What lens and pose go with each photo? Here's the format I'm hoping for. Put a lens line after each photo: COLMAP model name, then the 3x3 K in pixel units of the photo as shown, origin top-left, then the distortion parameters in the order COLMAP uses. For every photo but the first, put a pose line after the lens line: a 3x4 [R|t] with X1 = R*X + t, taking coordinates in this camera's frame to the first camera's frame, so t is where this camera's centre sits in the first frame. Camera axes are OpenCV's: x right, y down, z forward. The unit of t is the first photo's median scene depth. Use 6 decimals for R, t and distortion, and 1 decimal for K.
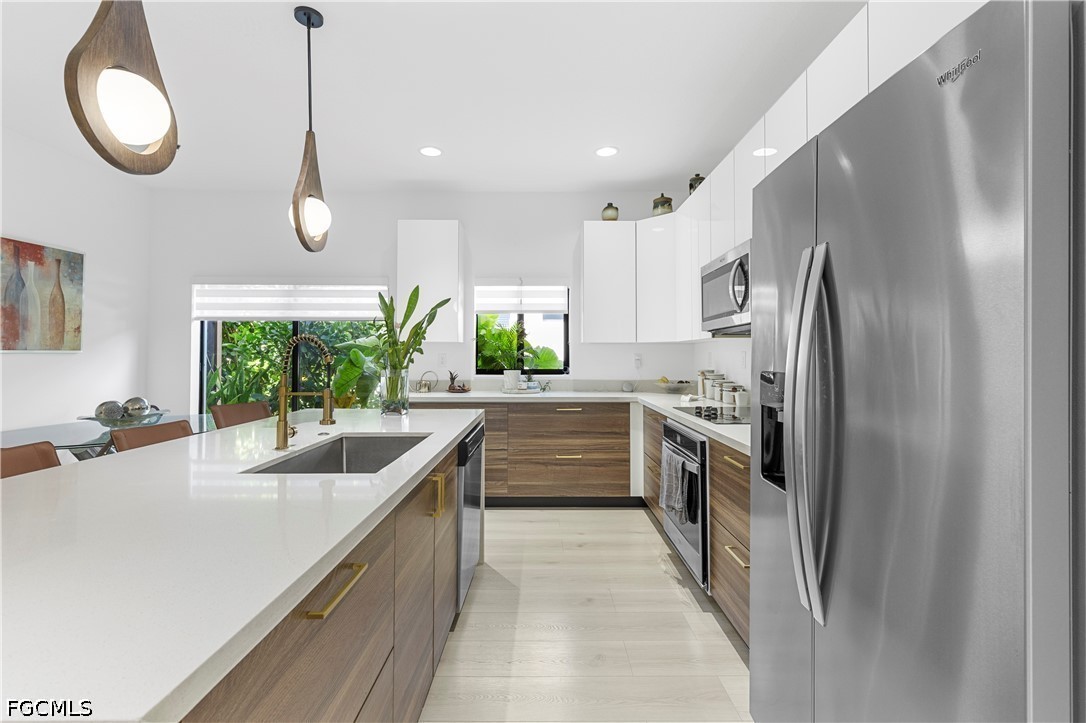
lens RADIAL K [[490.9, 0, 545.3], [0, 490.9, 347.5], [0, 0, 1]] dist [0.003799, 0.000245]
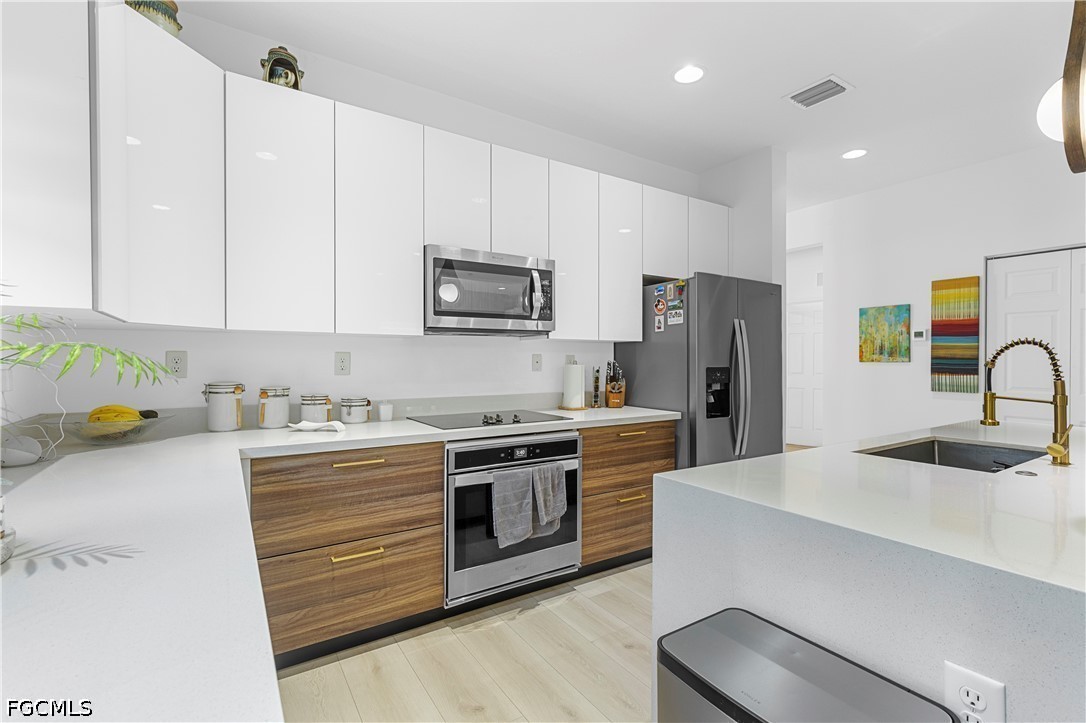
lens RADIAL K [[486.1, 0, 543.3], [0, 486.1, 359.2], [0, 0, 1]] dist [0.009482, 0.000286]
pose [[-0.533645, -0.000196, 0.845709, -0.343086], [-0.017554, 0.999787, -0.010845, 0.017227], [-0.845527, -0.020633, -0.533535, 0.999191]]
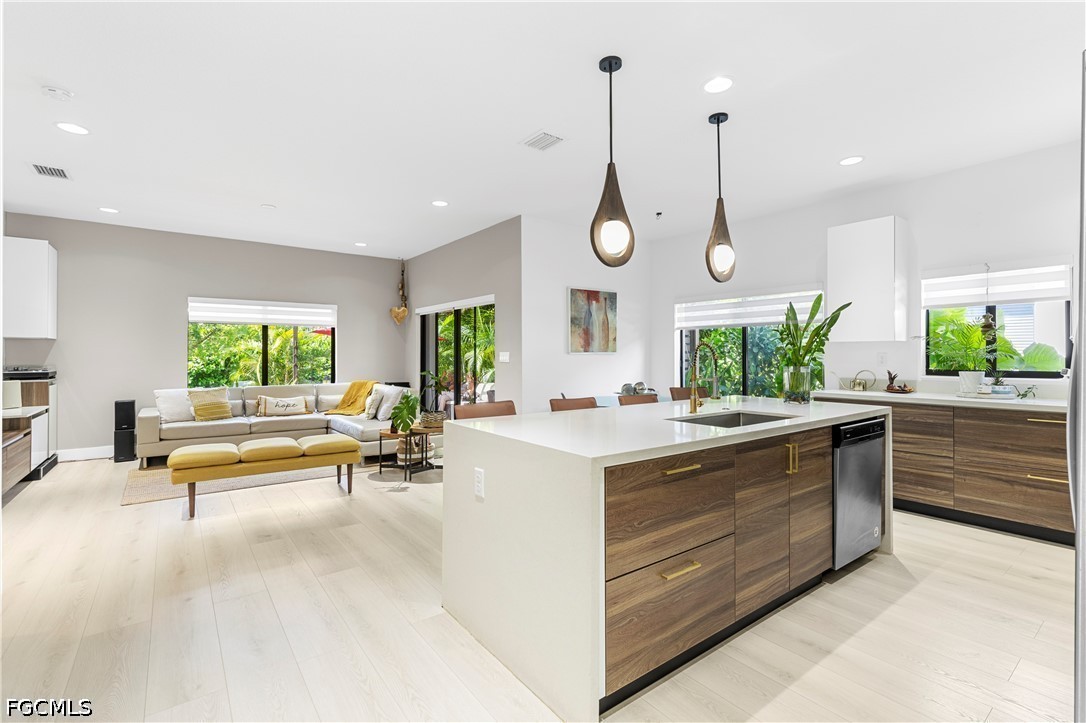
lens RADIAL K [[491.6, 0, 545.7], [0, 491.6, 351.8], [0, 0, 1]] dist [0.003895, 0.000184]
pose [[0.602547, -0.007991, -0.798043, 0.198797], [0.015063, 0.999886, 0.001360, -0.001380], [0.797941, -0.012840, 0.602599, -0.152029]]
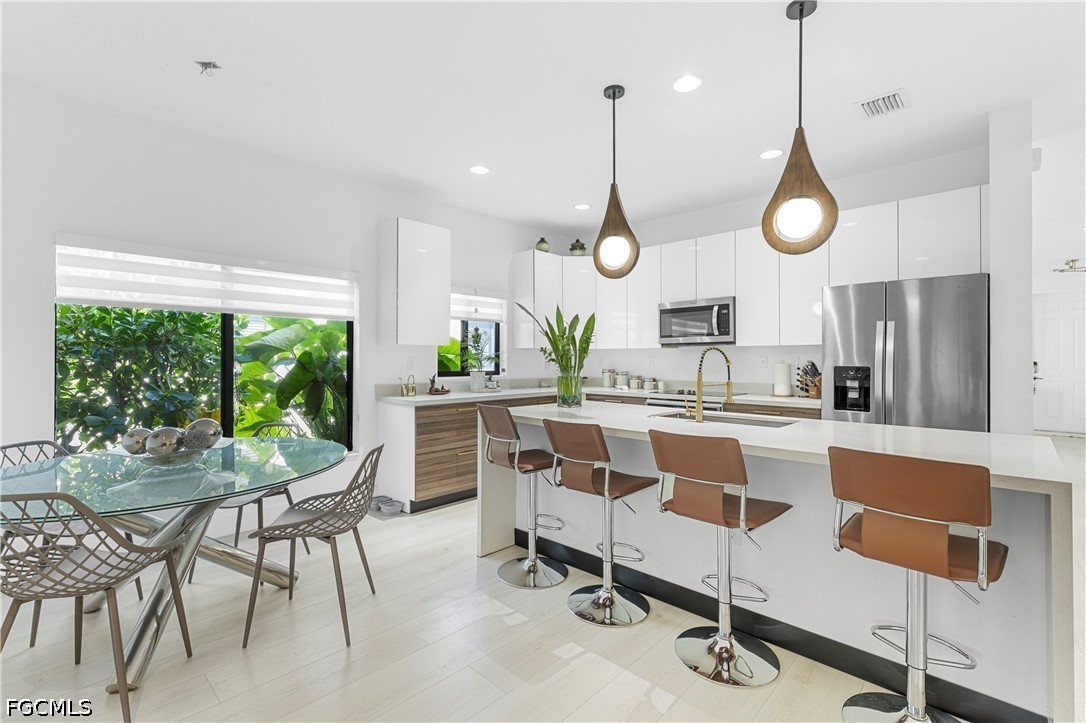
lens RADIAL K [[486.1, 0, 543.3], [0, 486.1, 359.2], [0, 0, 1]] dist [0.009482, 0.000286]
pose [[0.691798, -0.000140, 0.722091, -0.850712], [-0.014283, 0.999802, 0.013878, -0.000541], [-0.721950, -0.019914, 0.691659, 0.142106]]
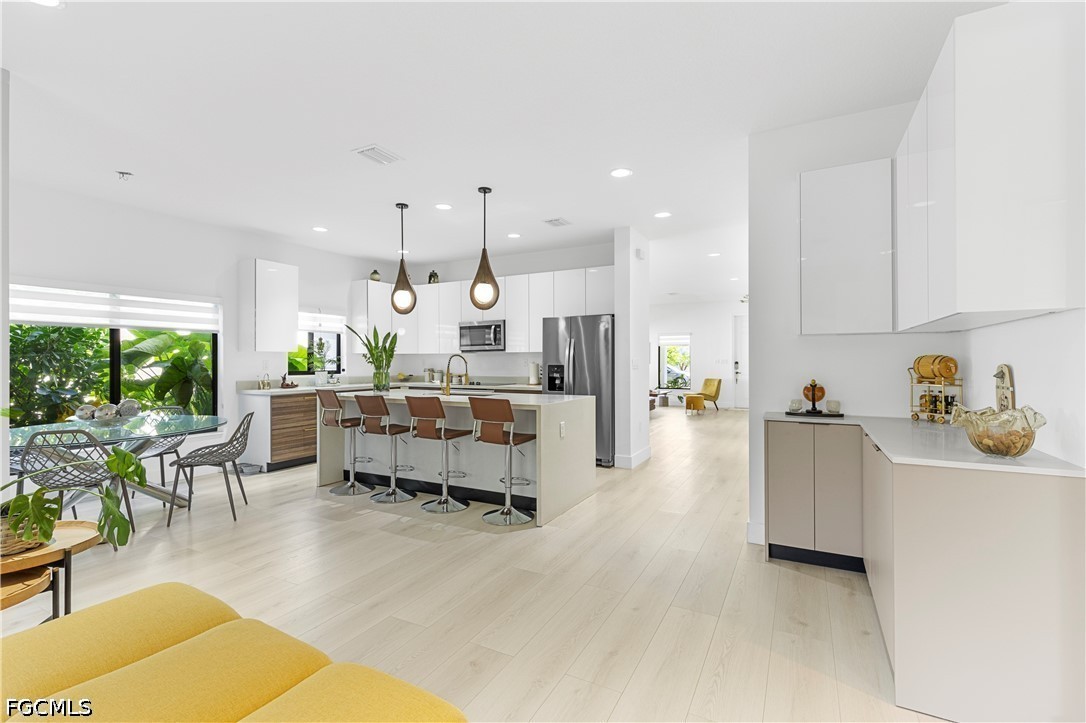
lens RADIAL K [[486.1, 0, 543.3], [0, 486.1, 359.2], [0, 0, 1]] dist [0.009482, 0.000286]
pose [[0.472447, 0.000188, 0.881359, -1.171489], [-0.012784, 0.999896, 0.006639, -0.010270], [-0.881266, -0.014404, 0.472401, -0.323300]]
